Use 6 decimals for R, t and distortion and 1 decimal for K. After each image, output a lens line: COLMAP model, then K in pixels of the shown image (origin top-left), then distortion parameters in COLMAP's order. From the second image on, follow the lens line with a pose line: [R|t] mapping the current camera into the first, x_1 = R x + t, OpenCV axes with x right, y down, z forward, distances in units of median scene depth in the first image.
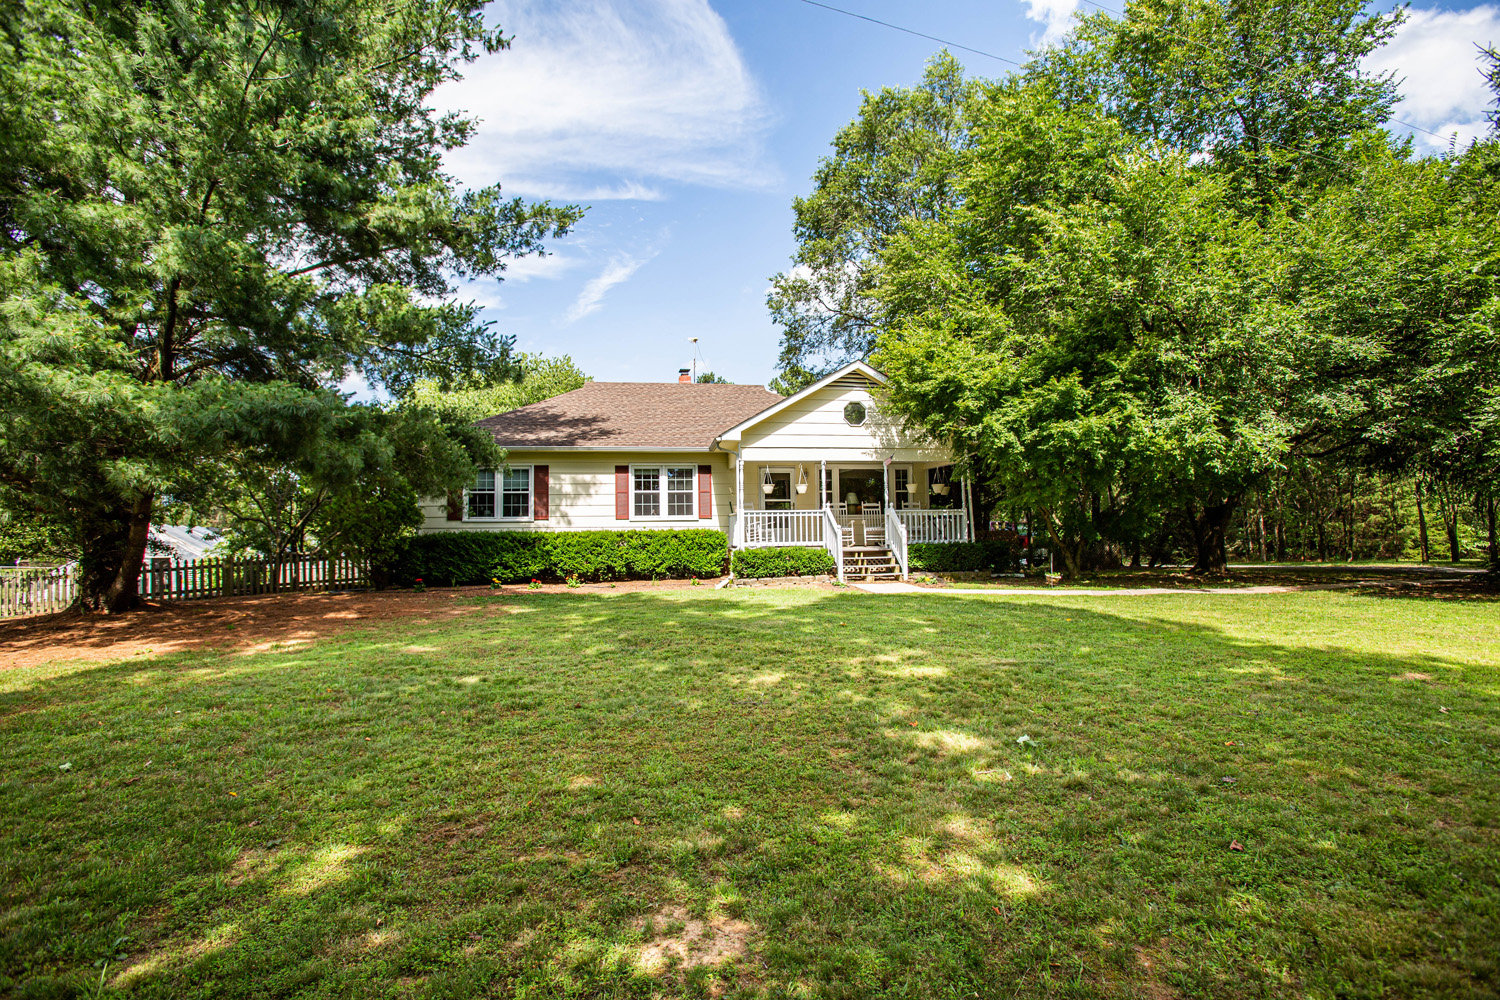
lens RADIAL K [[802.9, 0, 750.0], [0, 802.9, 500.0], [0, 0, 1]] dist [-0.000713, 0.044472]
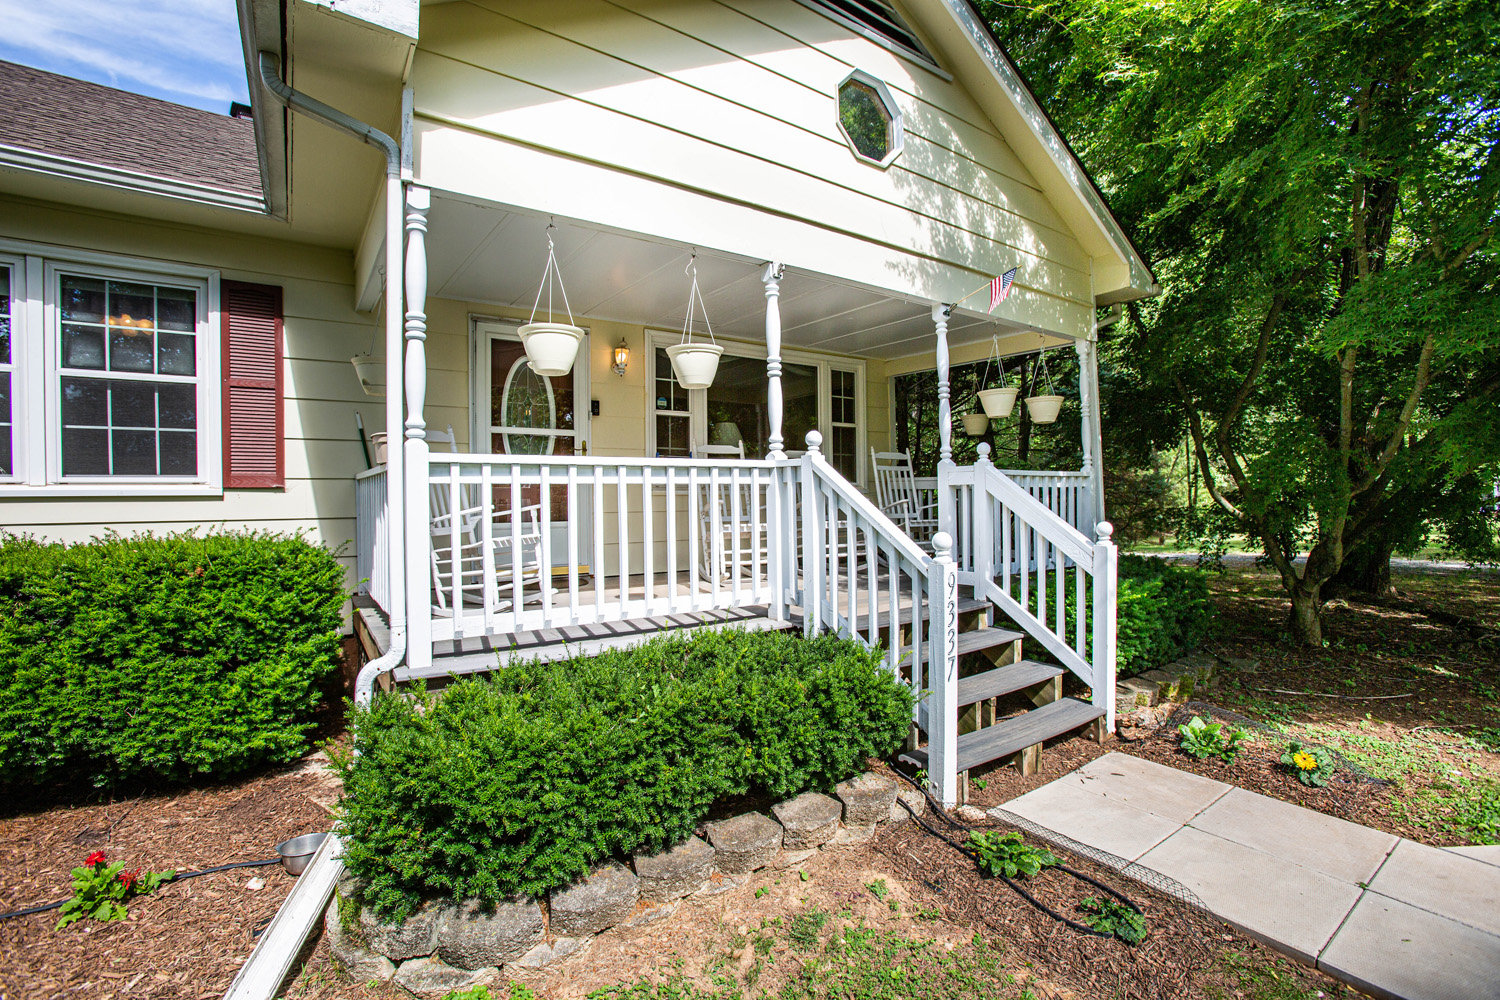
lens RADIAL K [[695.0, 0, 750.0], [0, 695.0, 500.0], [0, 0, 1]] dist [-0.001509, -0.000219]
pose [[0.903310, -0.002080, 0.428982, -0.008436], [-0.018185, 0.998904, 0.043136, 0.014130], [-0.428602, -0.046767, 0.902282, 0.737493]]
